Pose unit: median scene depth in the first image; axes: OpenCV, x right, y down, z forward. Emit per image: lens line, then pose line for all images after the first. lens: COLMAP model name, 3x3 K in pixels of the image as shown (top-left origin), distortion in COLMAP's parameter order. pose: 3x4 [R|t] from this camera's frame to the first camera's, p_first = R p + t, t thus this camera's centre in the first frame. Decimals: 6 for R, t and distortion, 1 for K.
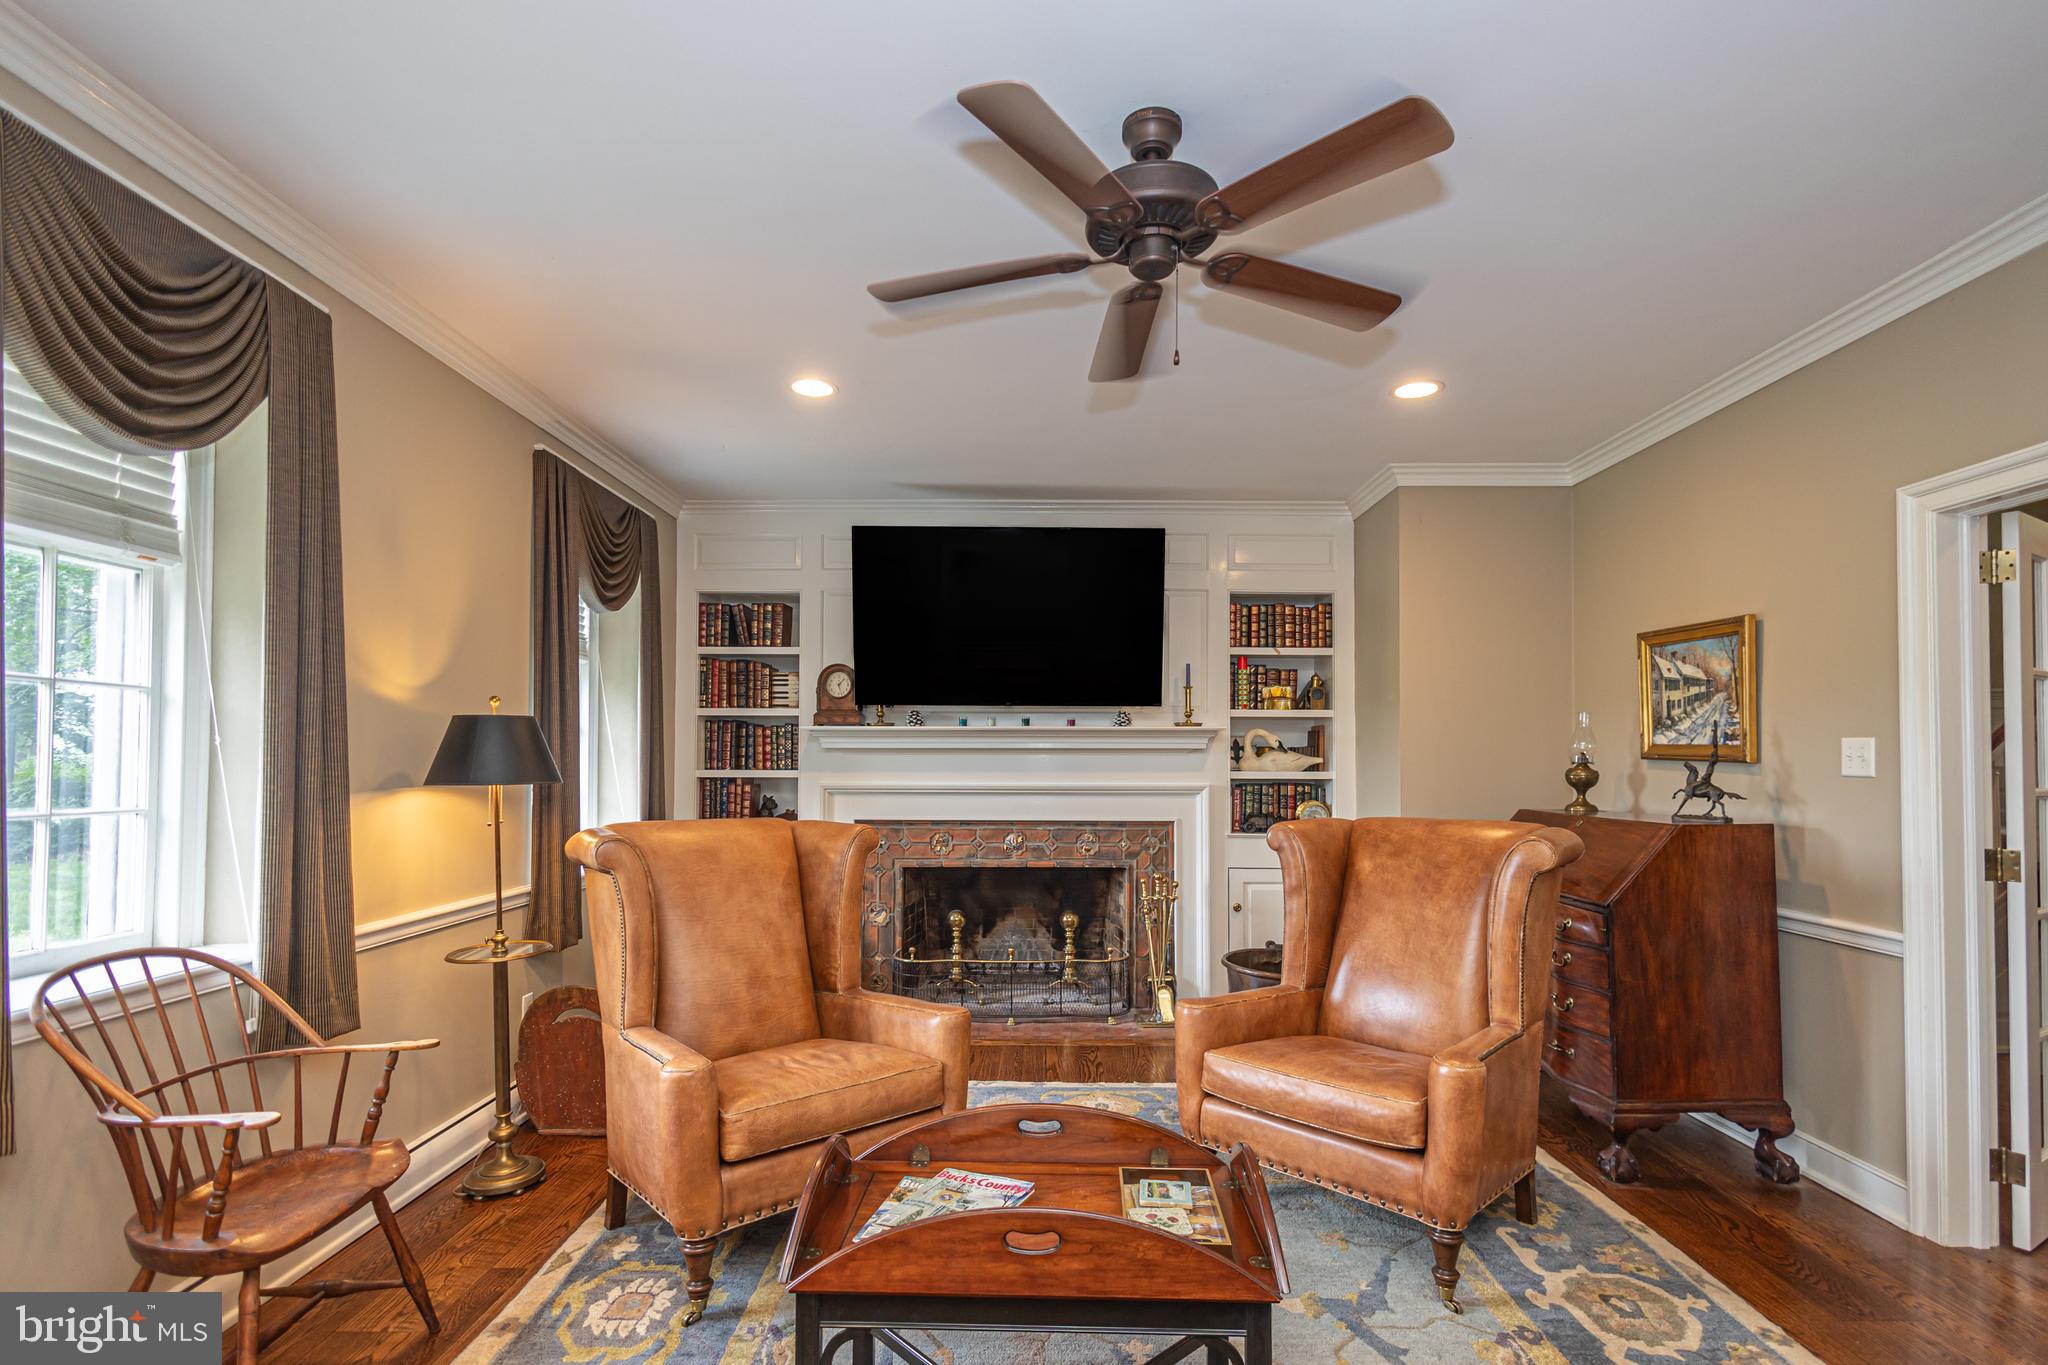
lens RADIAL K [[950.1, 0, 1073.8], [0, 950.1, 748.7], [0, 0, 1]] dist [0.003314, -0.004295]
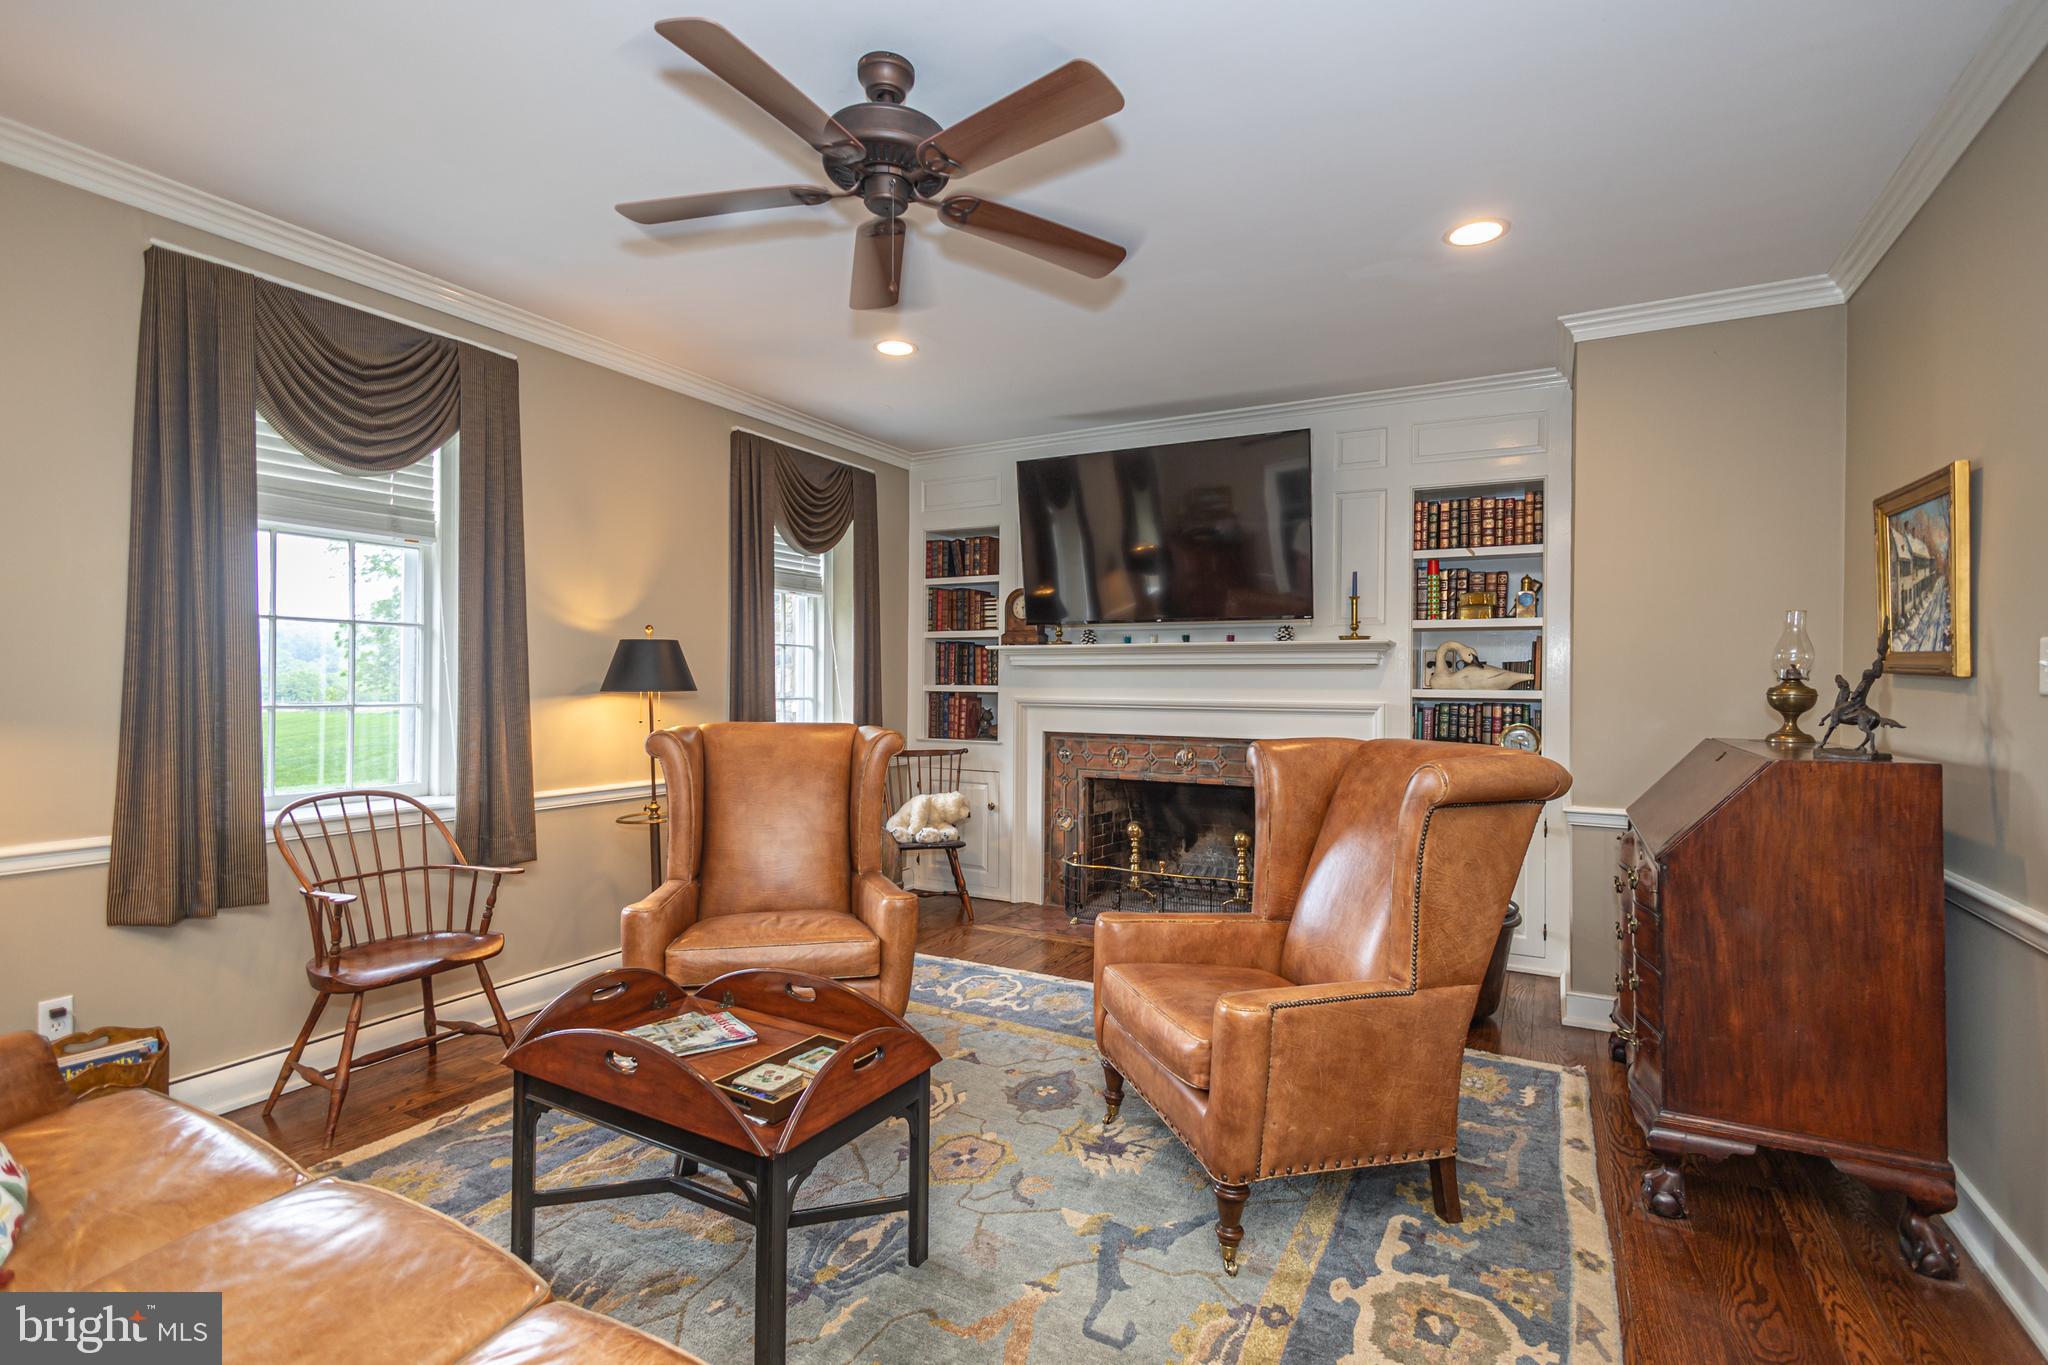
lens RADIAL K [[950.1, 0, 1088.1], [0, 950.1, 689.8], [0, 0, 1]] dist [0.003314, -0.004295]
pose [[0.886812, 0.006013, -0.462091, 0.354992], [0.003635, 0.999794, 0.019986, 0.006288], [0.462116, -0.019404, 0.886607, 0.069264]]
